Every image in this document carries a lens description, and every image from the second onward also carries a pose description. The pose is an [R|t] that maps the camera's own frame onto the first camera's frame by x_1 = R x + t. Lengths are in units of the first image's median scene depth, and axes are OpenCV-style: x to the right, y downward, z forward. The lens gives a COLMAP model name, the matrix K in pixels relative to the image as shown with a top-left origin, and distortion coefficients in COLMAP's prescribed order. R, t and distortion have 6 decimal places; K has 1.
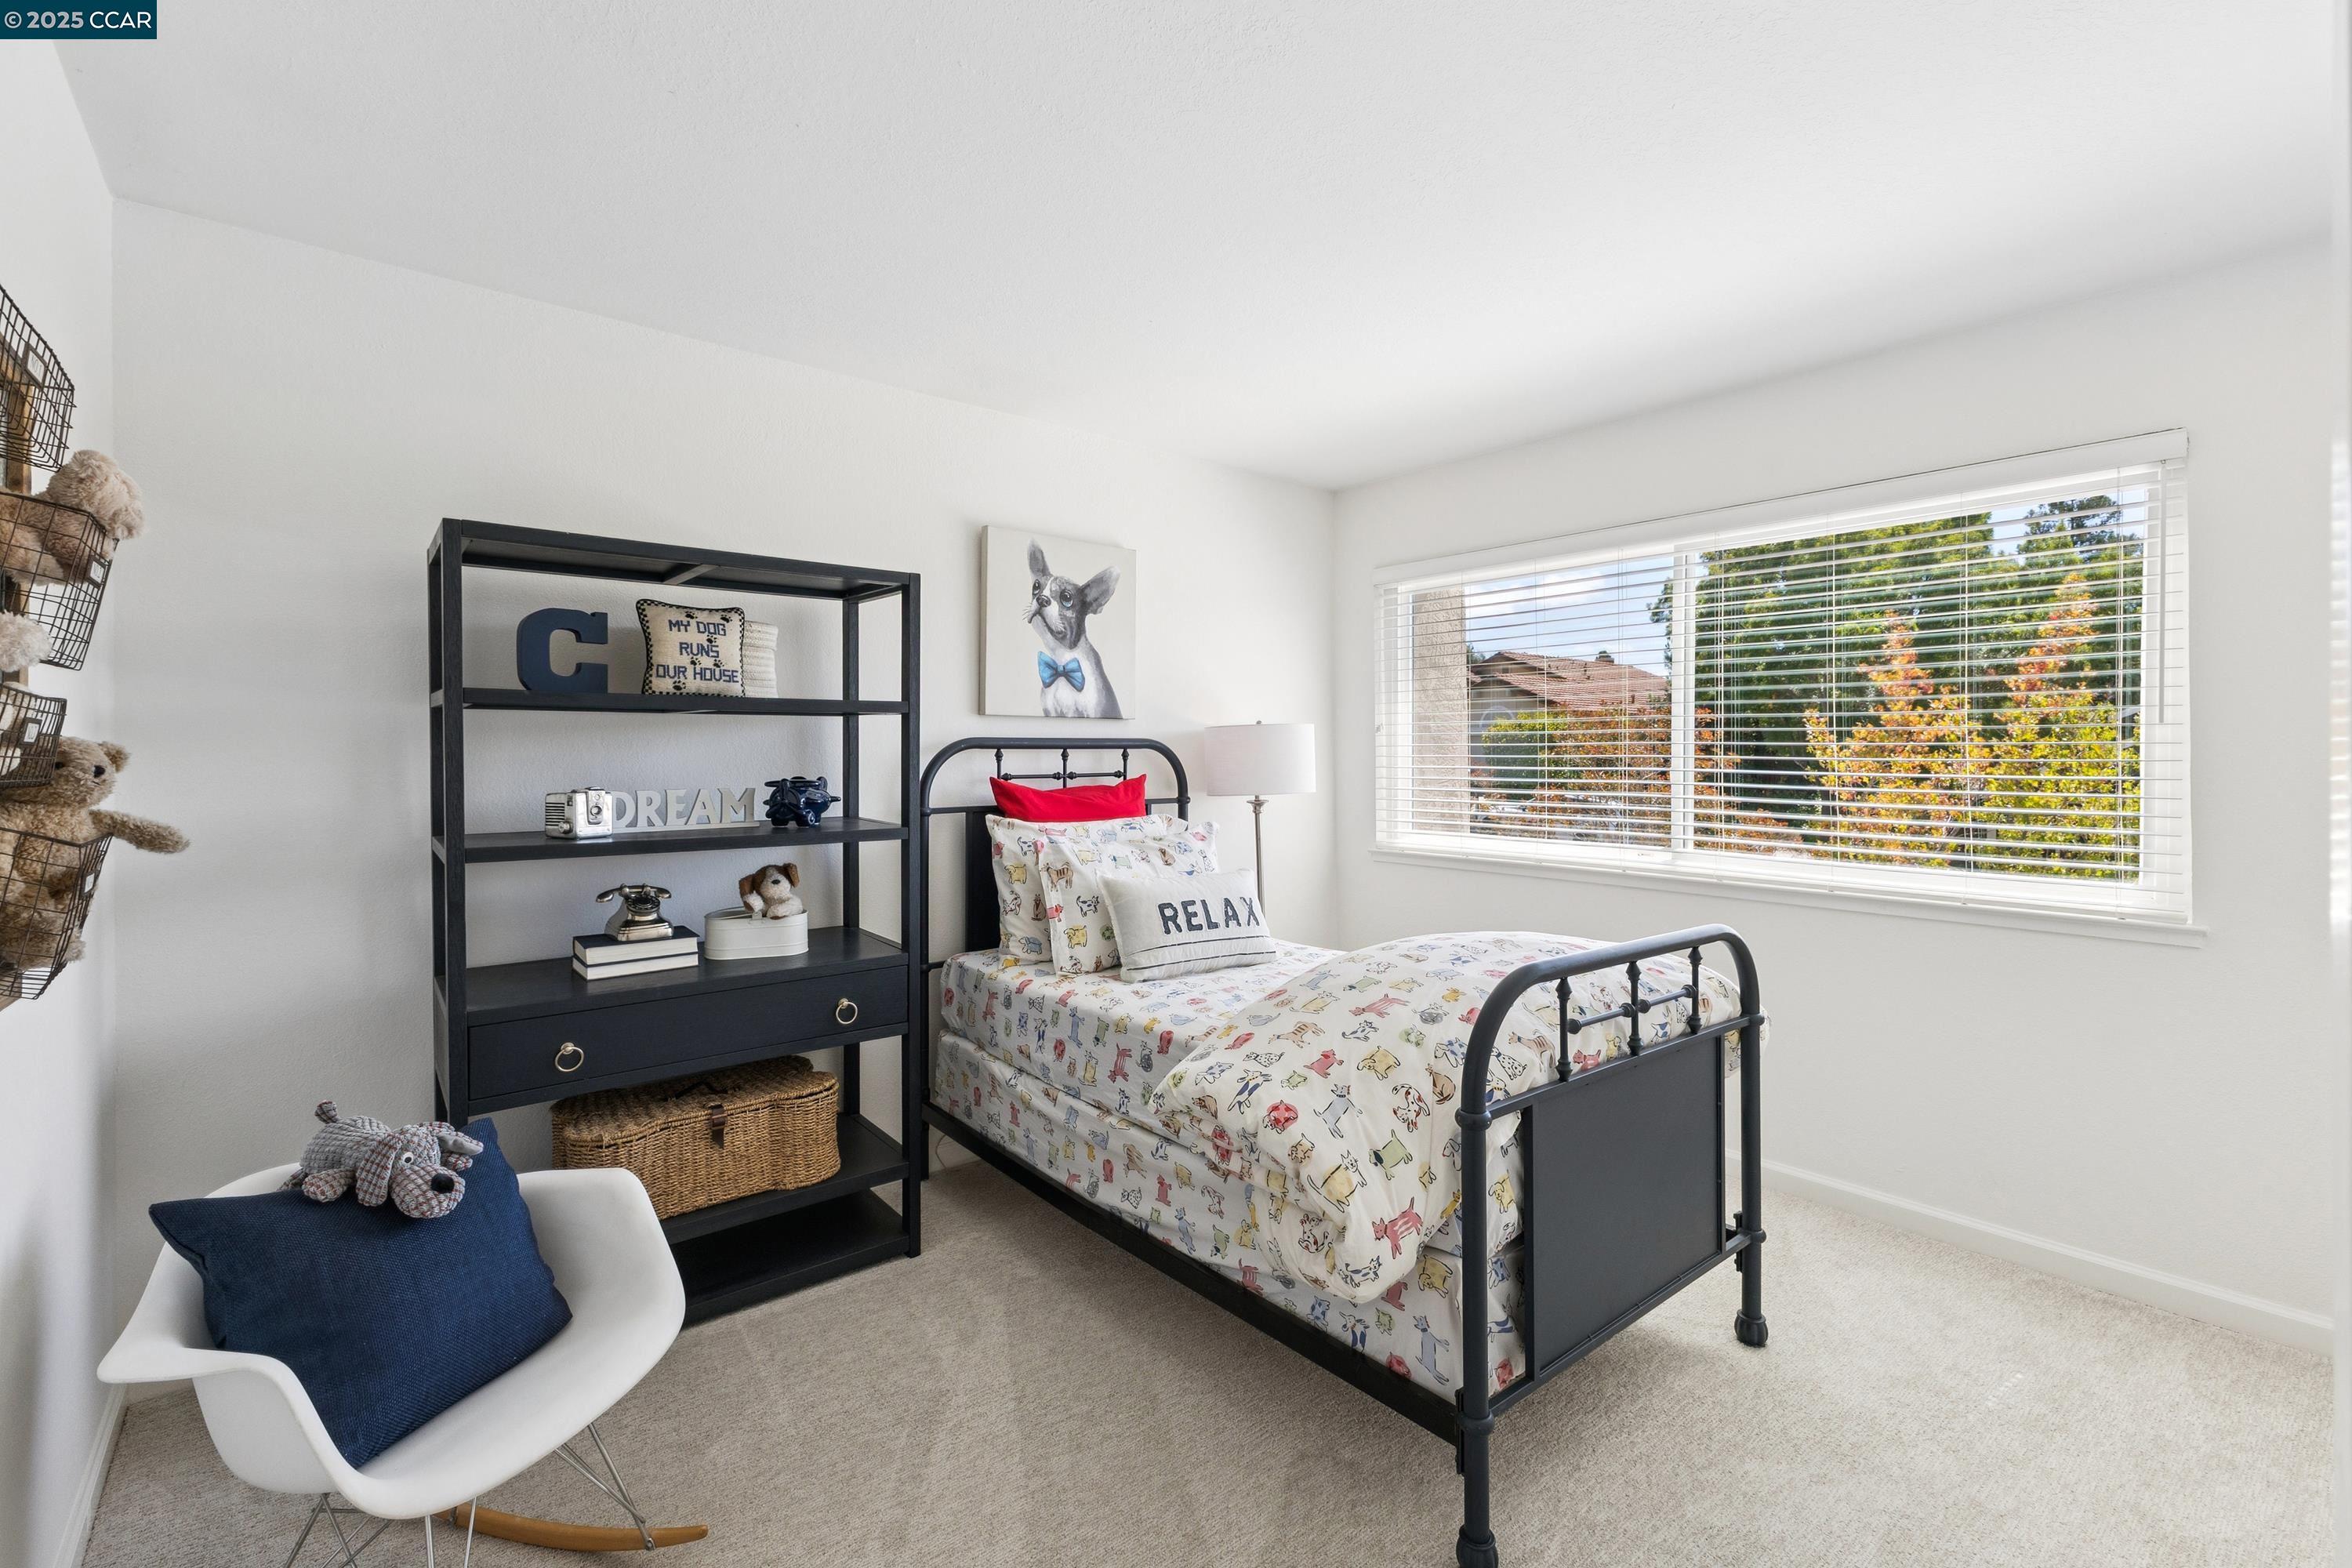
lens RADIAL K [[1024.6, 0, 1181.2], [0, 1024.6, 799.4], [0, 0, 1]] dist [0.009543, -0.000576]
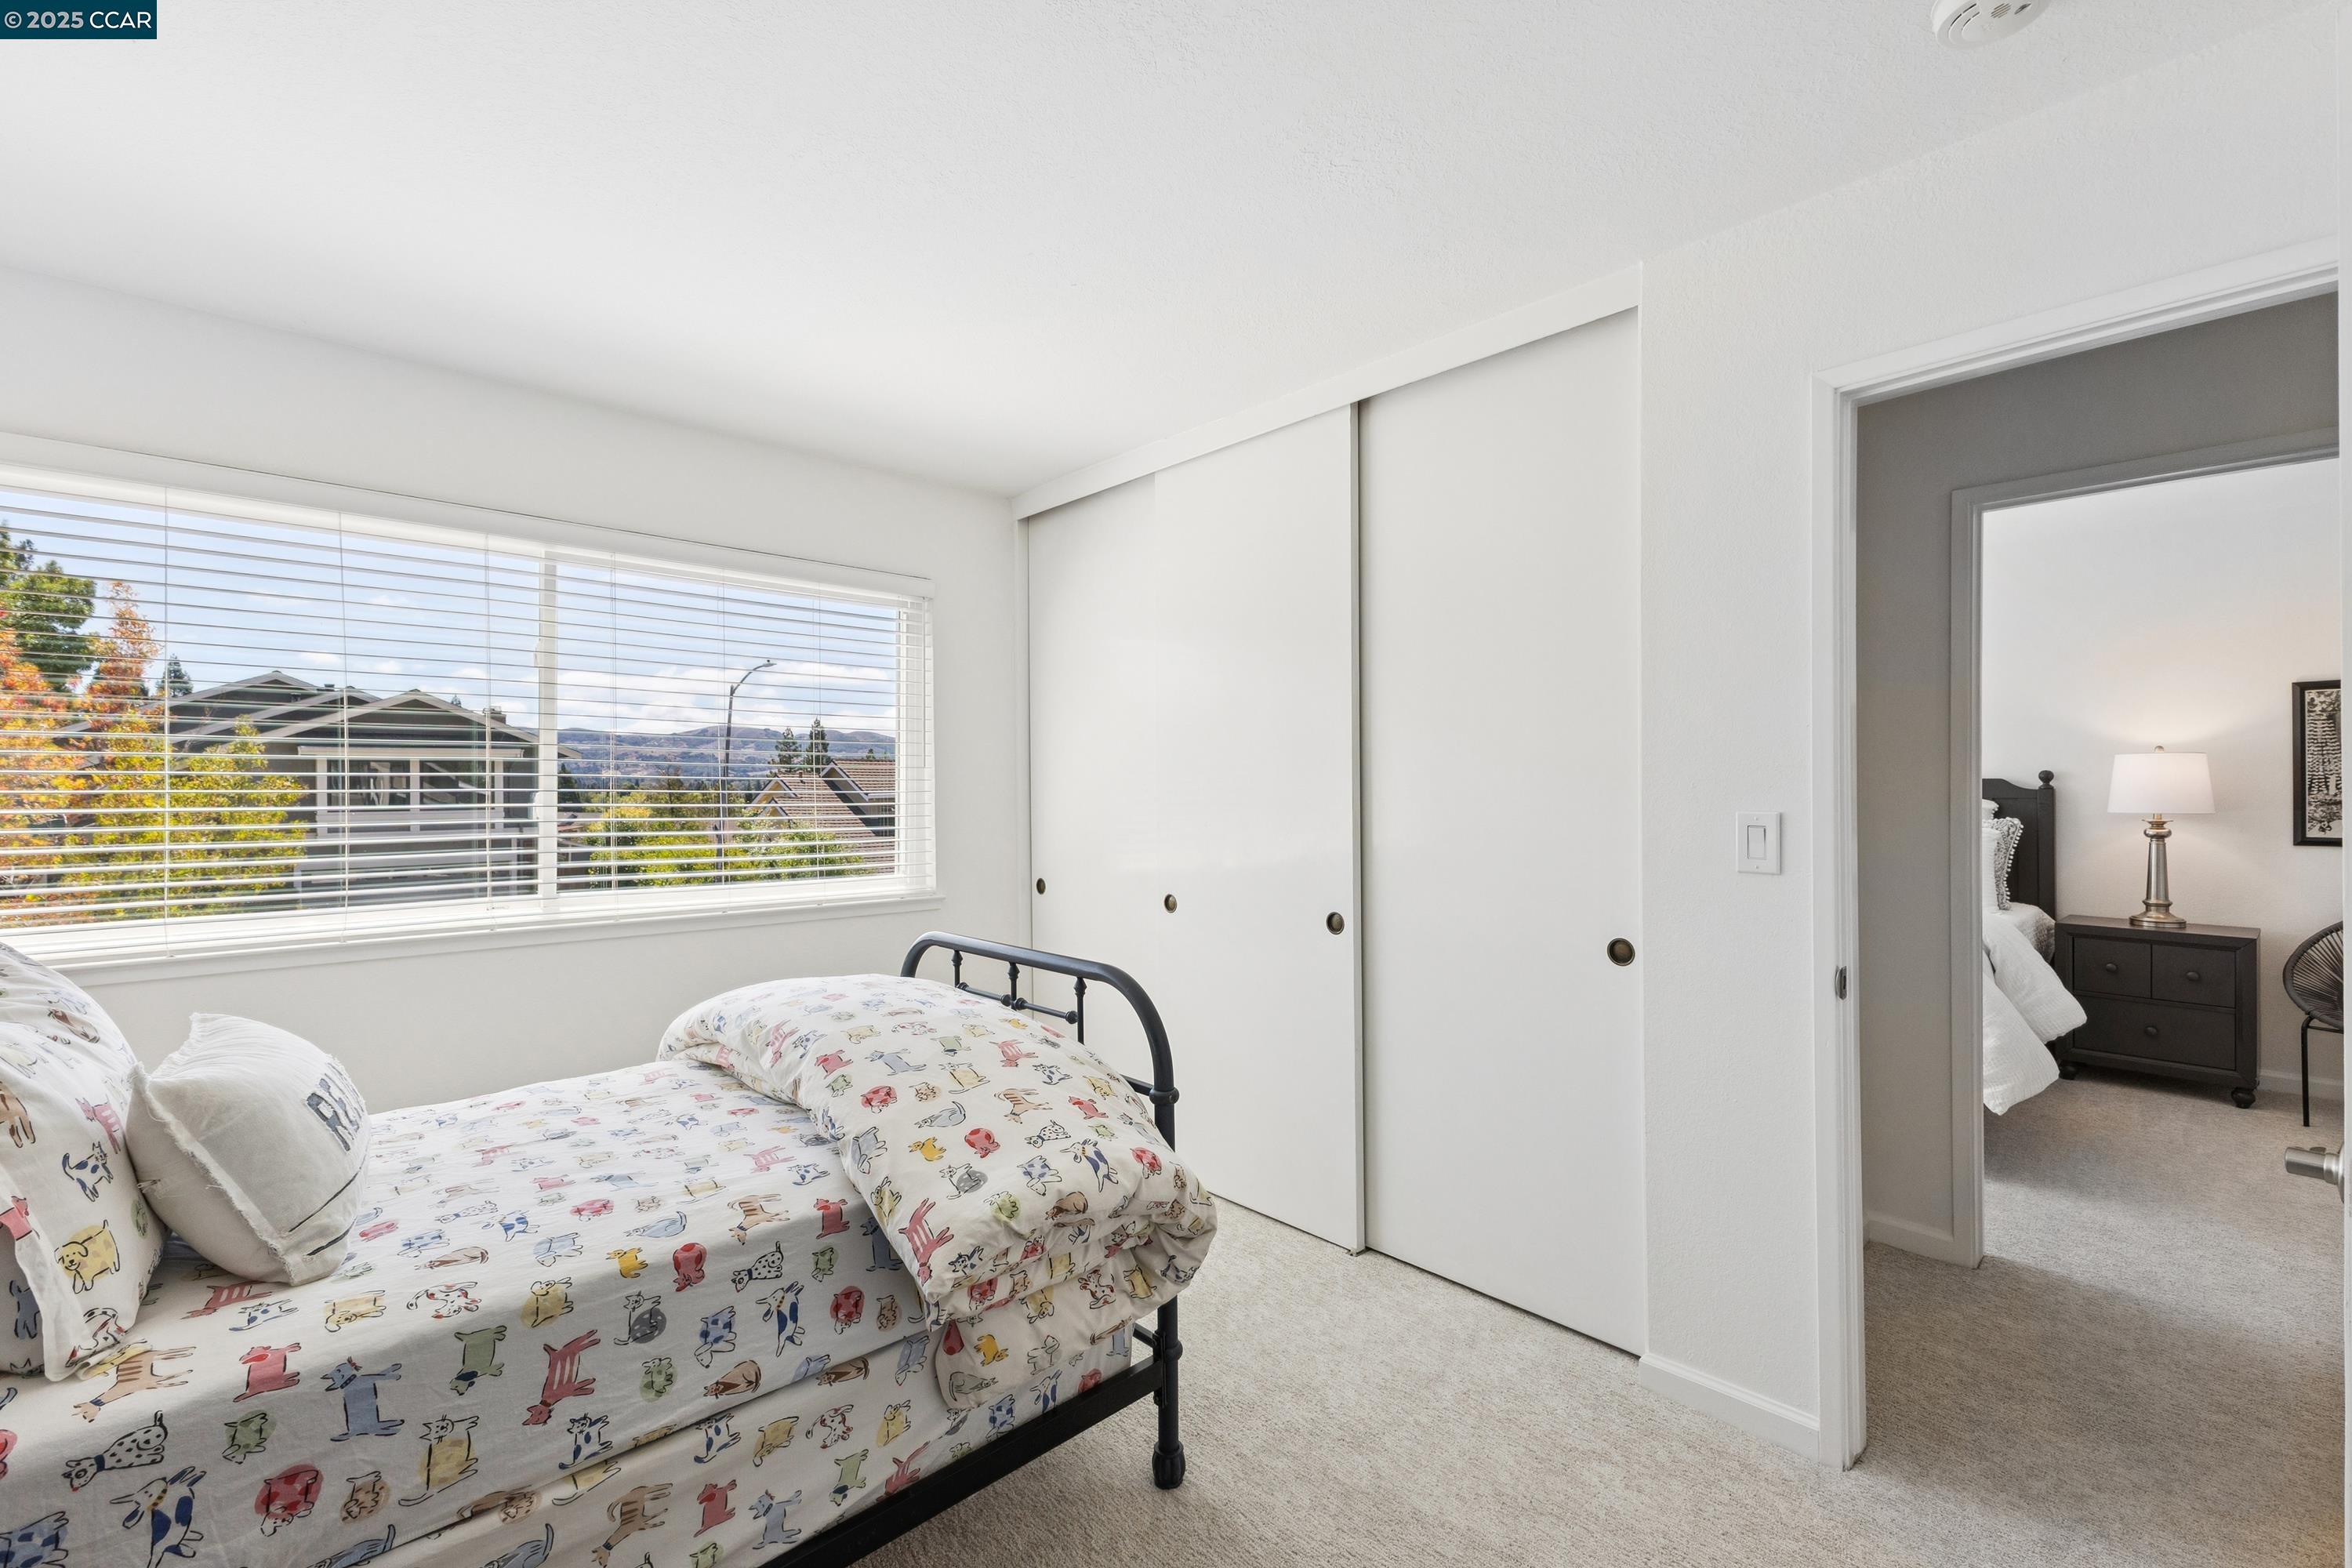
lens RADIAL K [[1024.6, 0, 1181.2], [0, 1024.6, 799.4], [0, 0, 1]] dist [0.009543, -0.000576]
pose [[-0.068483, -0.010612, 0.997596, -0.601314], [0.043852, 0.998945, 0.013637, -0.030344], [-0.996688, 0.044680, -0.067946, 0.701478]]
